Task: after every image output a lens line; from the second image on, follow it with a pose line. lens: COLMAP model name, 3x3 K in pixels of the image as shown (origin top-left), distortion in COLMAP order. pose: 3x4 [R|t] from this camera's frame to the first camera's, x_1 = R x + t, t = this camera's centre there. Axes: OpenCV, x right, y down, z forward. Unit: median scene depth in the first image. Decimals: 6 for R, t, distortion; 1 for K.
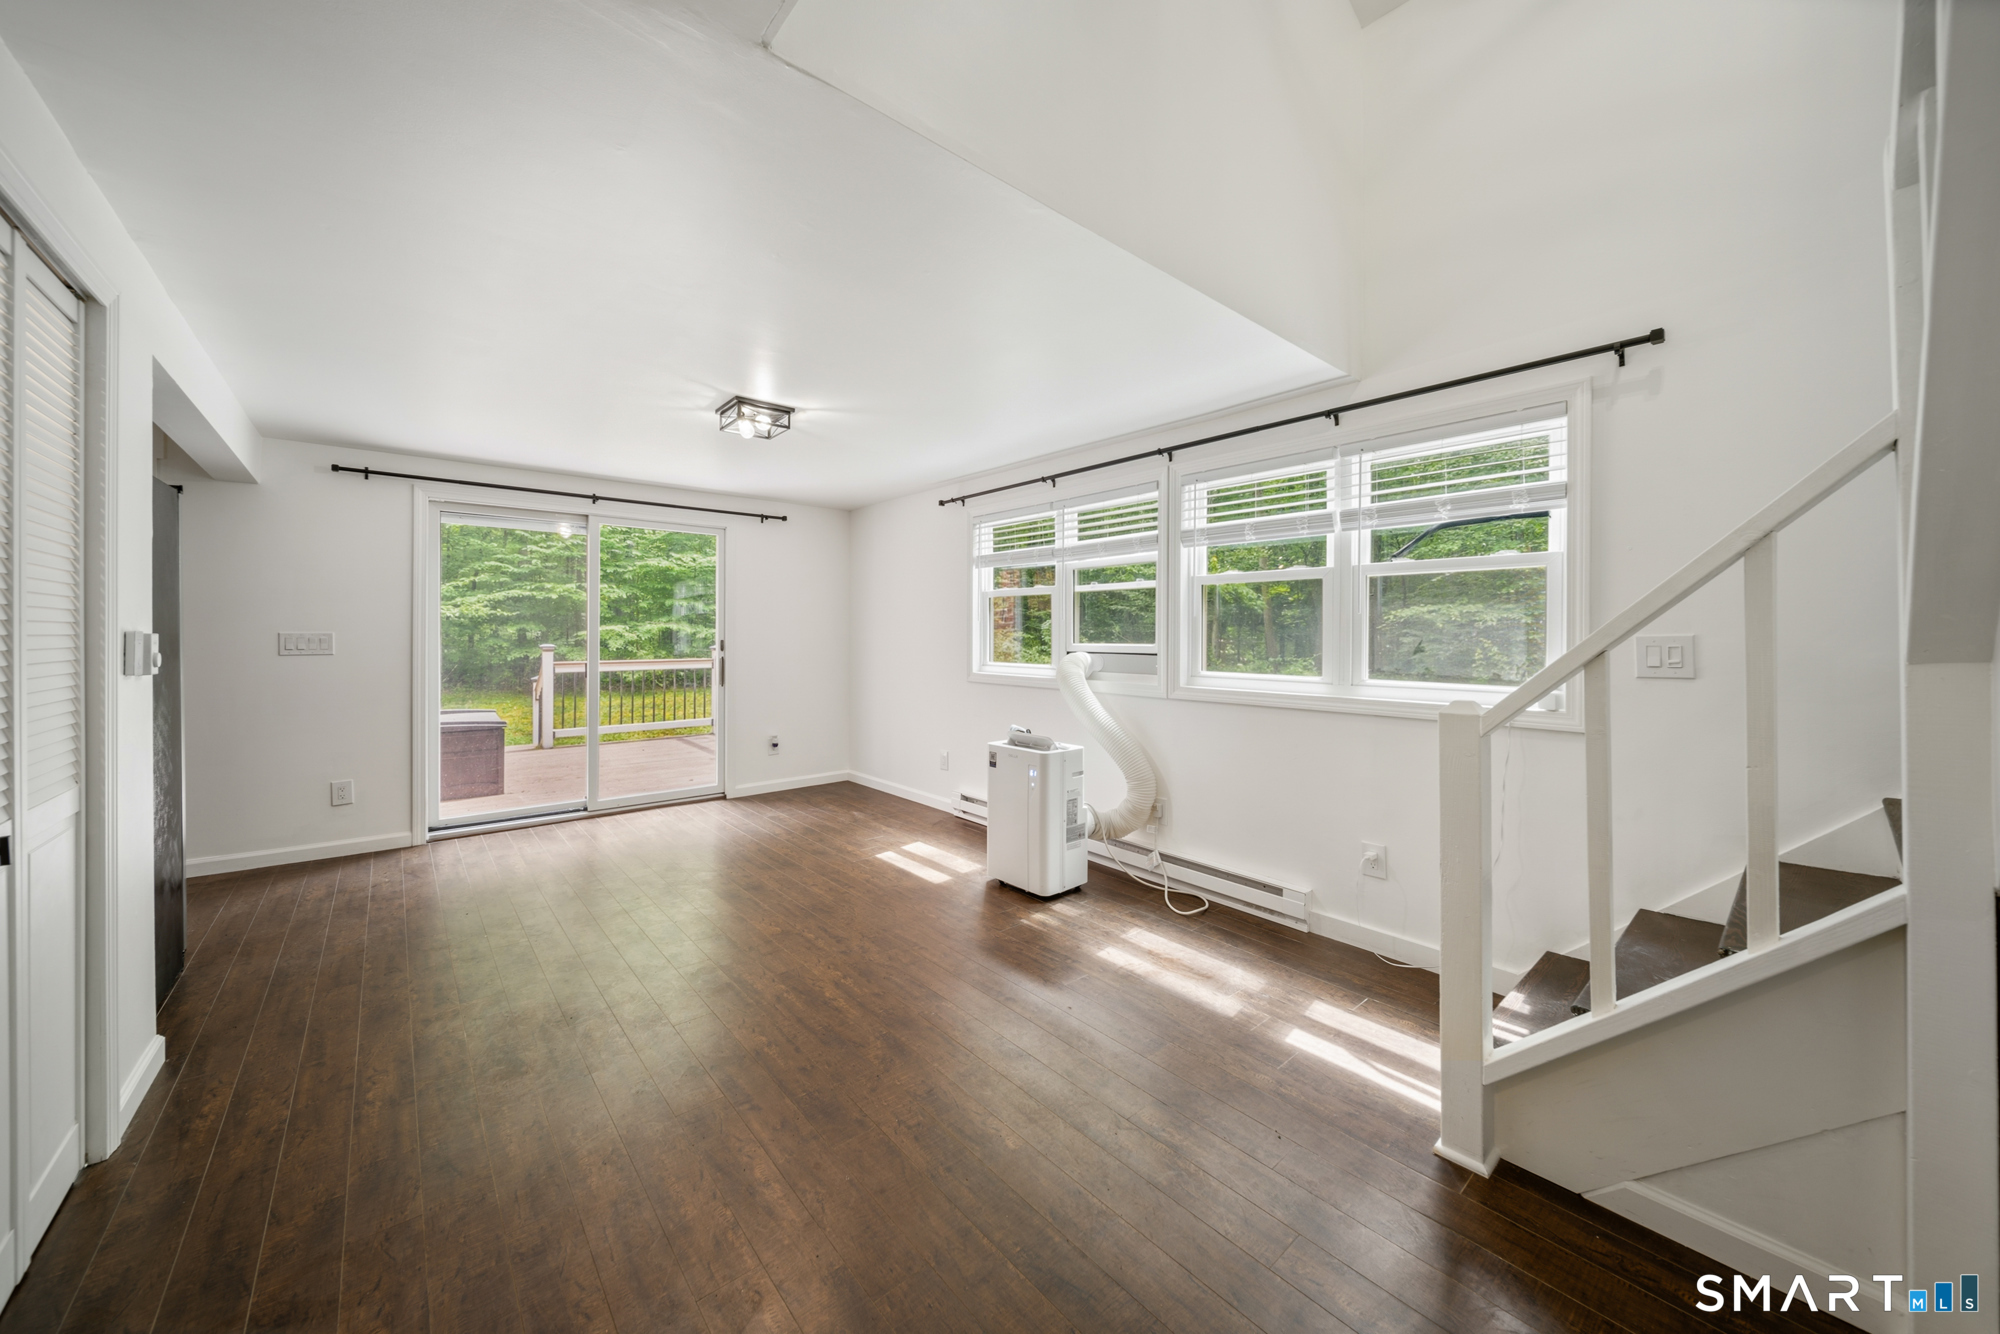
lens RADIAL K [[696.3, 0, 993.7], [0, 696.3, 641.9], [0, 0, 1]] dist [-0.002048, 0.000090]
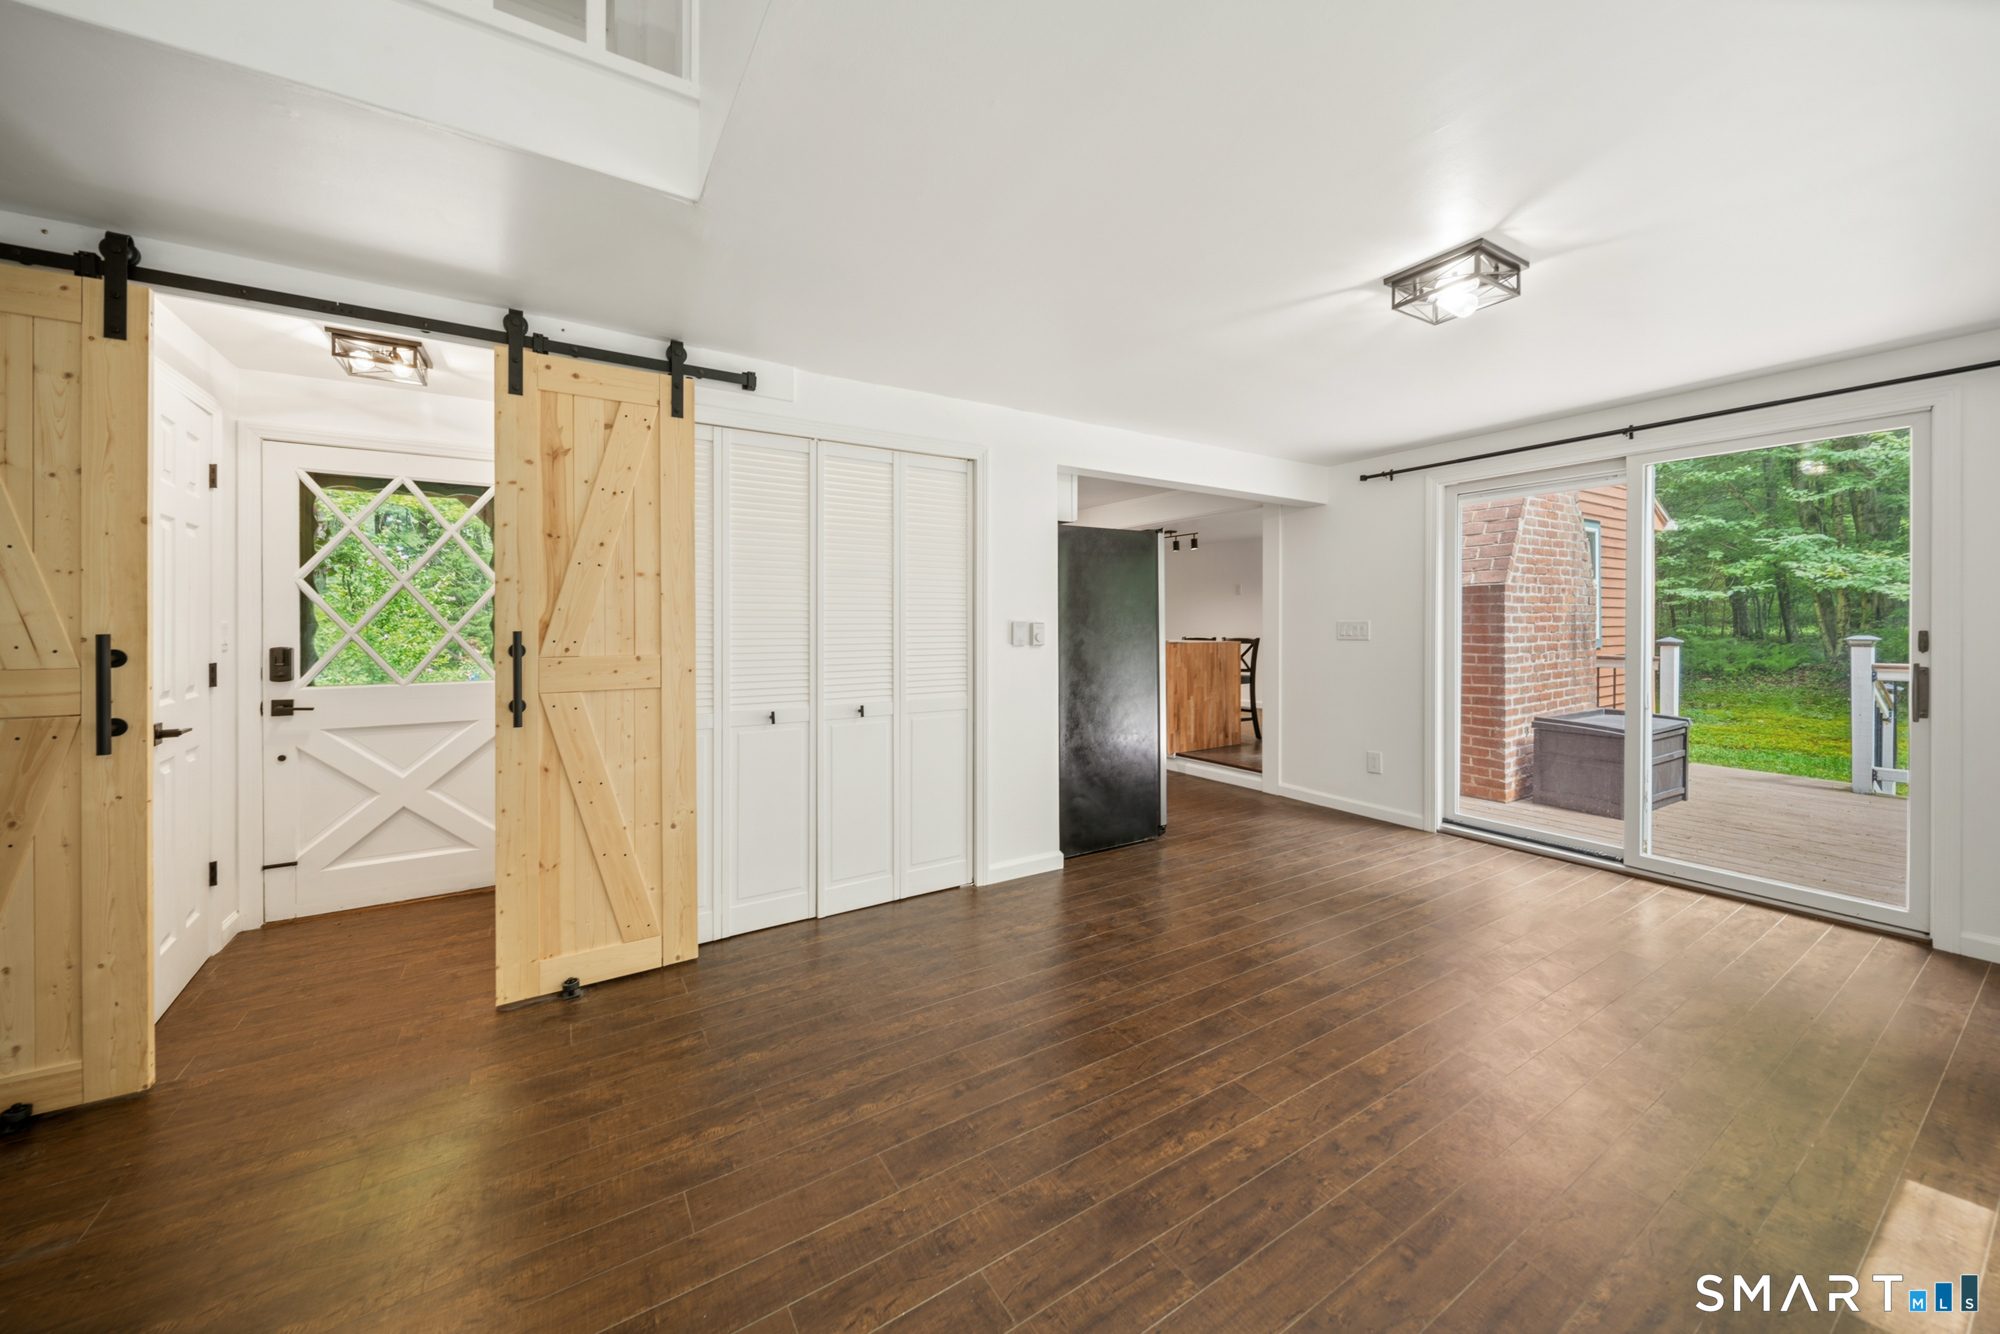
lens RADIAL K [[696.3, 0, 970.4], [0, 696.3, 635.1], [0, 0, 1]] dist [-0.002048, 0.000090]
pose [[-0.155737, 0.014057, -0.987699, 0.294282], [-0.005743, 0.999869, 0.015136, -0.004099], [0.987782, 0.008029, -0.155635, 0.538673]]
